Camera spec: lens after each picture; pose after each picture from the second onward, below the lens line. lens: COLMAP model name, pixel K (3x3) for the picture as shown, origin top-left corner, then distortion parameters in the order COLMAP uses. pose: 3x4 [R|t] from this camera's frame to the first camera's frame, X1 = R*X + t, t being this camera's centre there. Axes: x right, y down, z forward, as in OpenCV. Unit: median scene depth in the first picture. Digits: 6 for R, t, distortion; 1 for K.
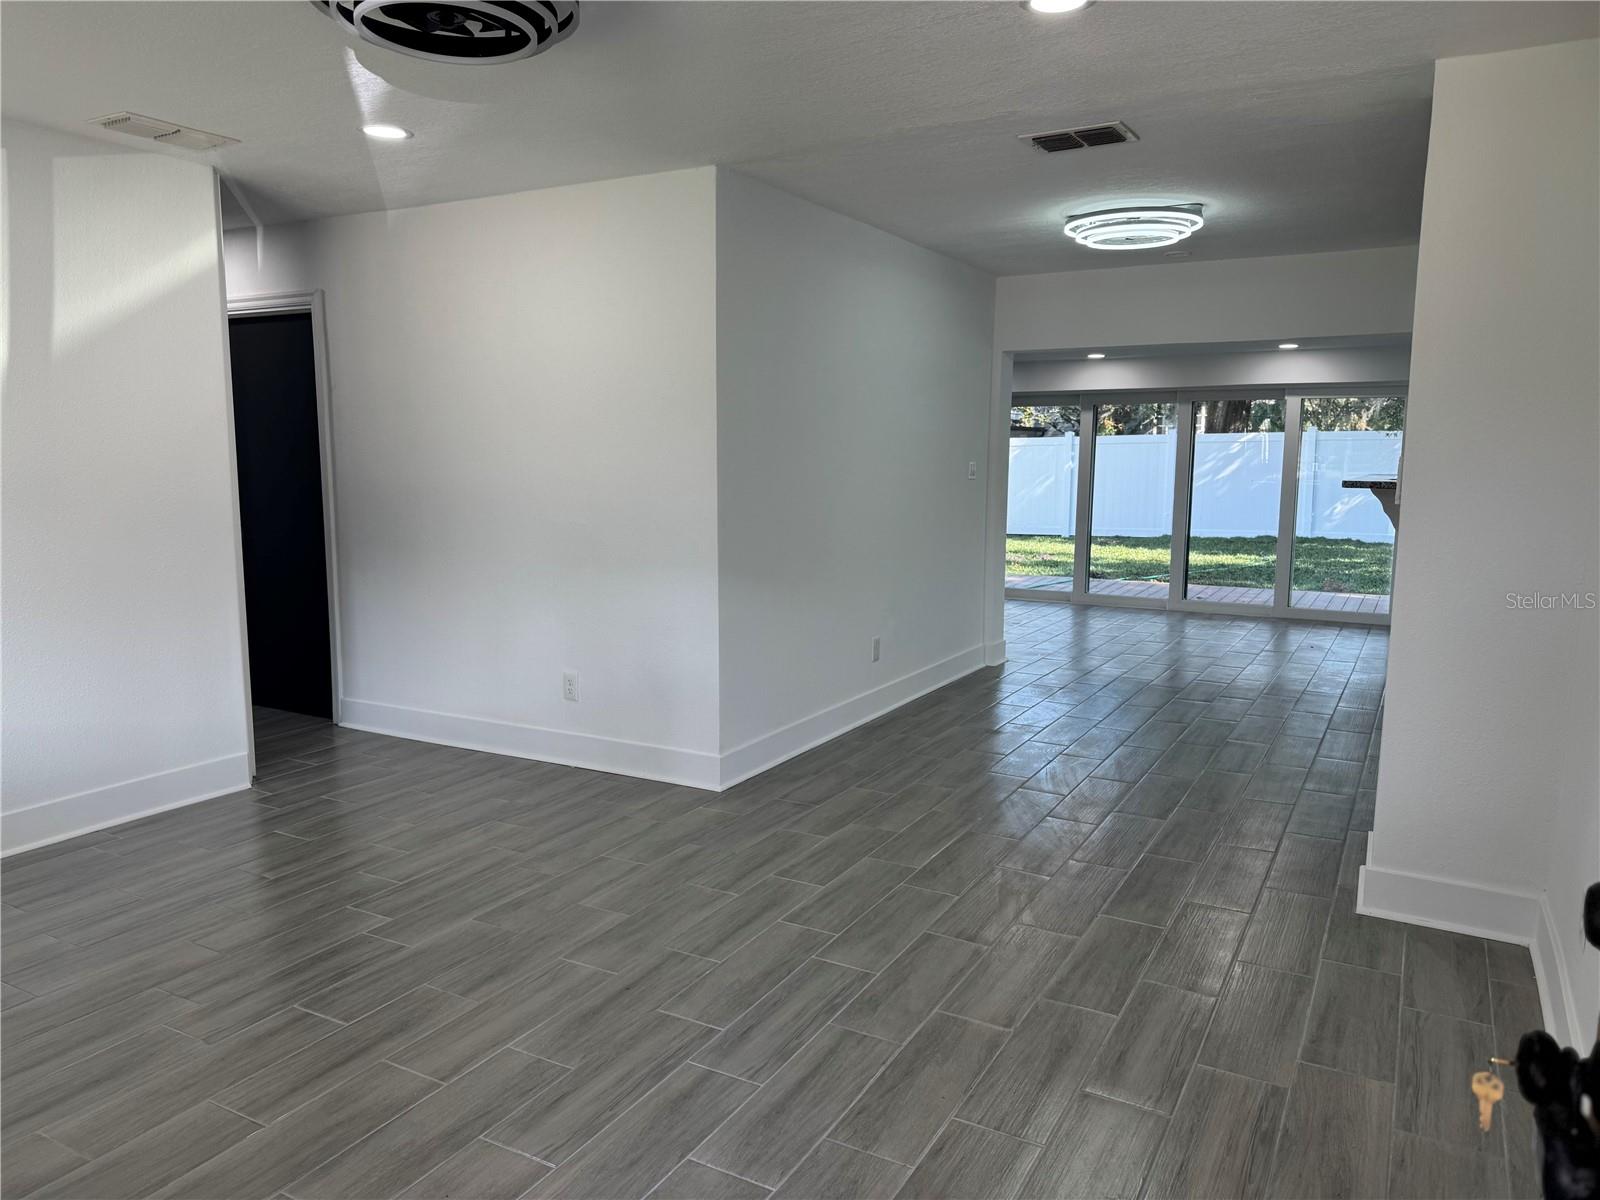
lens RADIAL K [[1117.9, 0, 785.1], [0, 1117.9, 602.3], [0, 0, 1]] dist [0.056207, -0.057650]
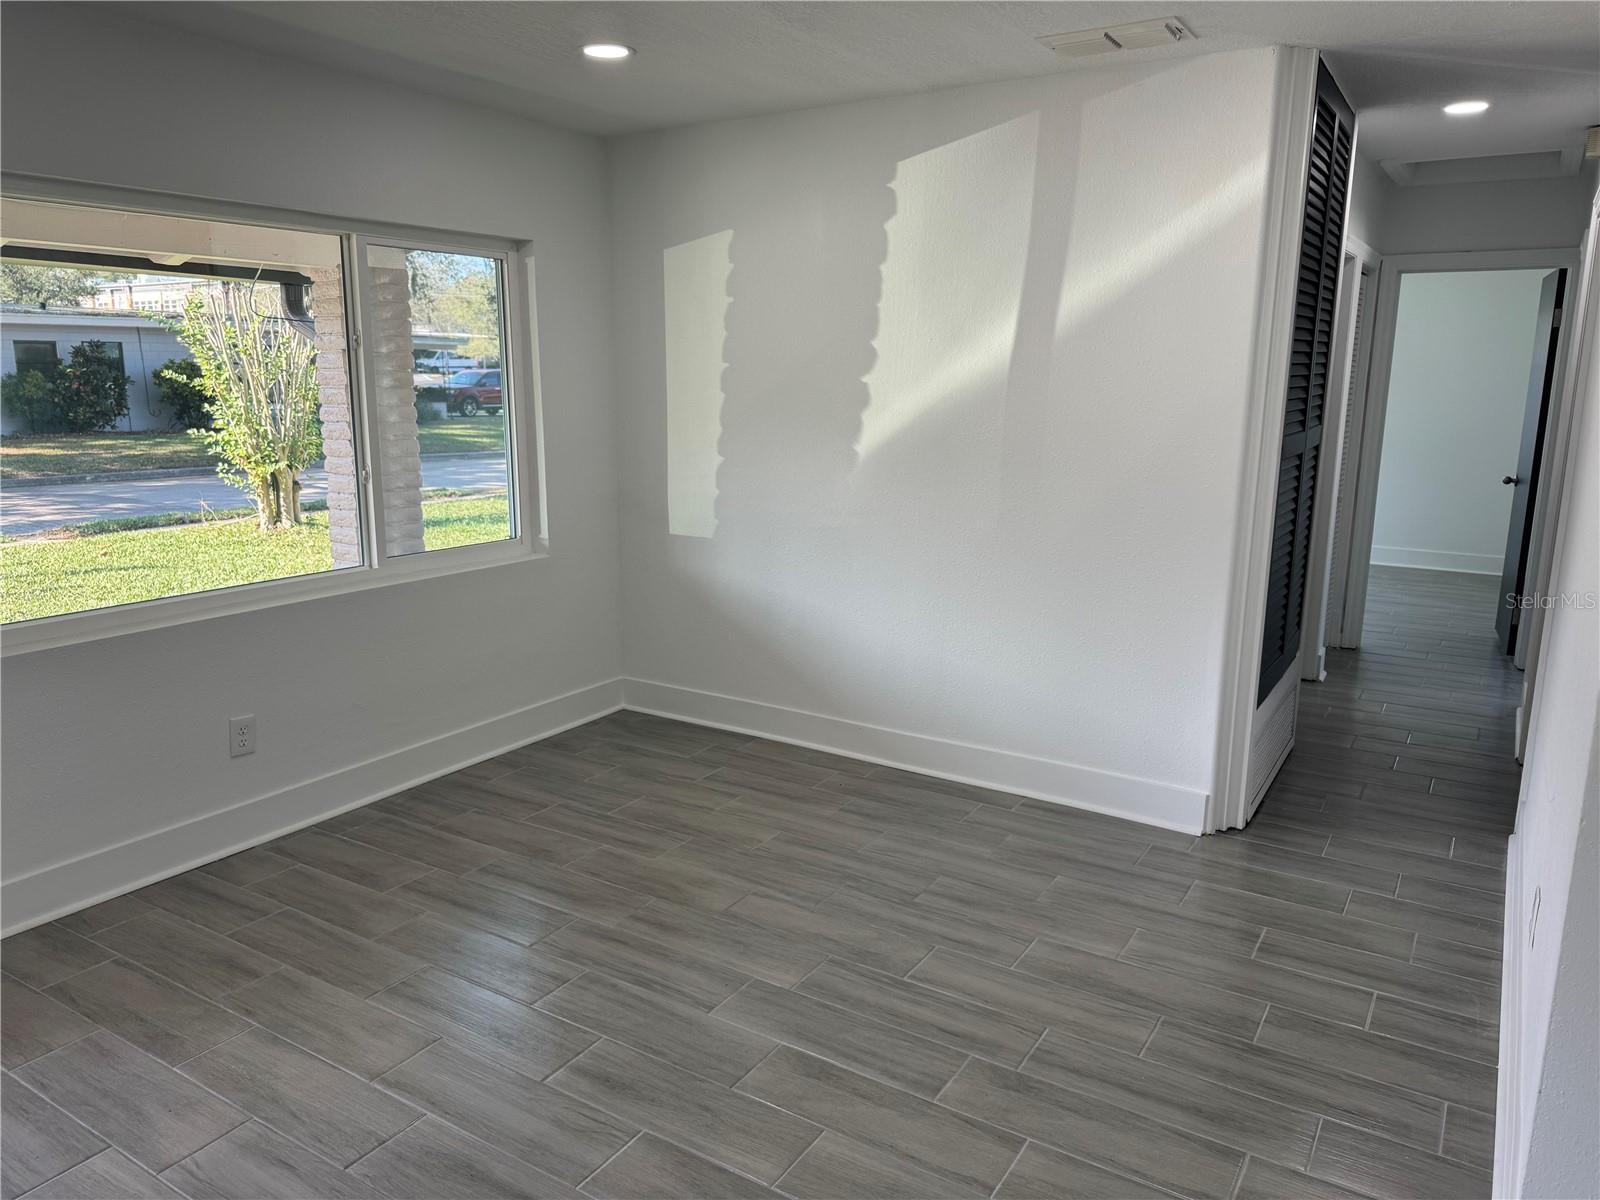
lens RADIAL K [[1117.9, 0, 798.0], [0, 1117.9, 596.0], [0, 0, 1]] dist [0.056207, -0.057650]
pose [[-0.040246, 0.200001, -0.978969, 0.194583], [-0.139428, 0.969053, 0.203707, -0.082855], [0.989414, 0.144694, -0.011115, 0.448249]]
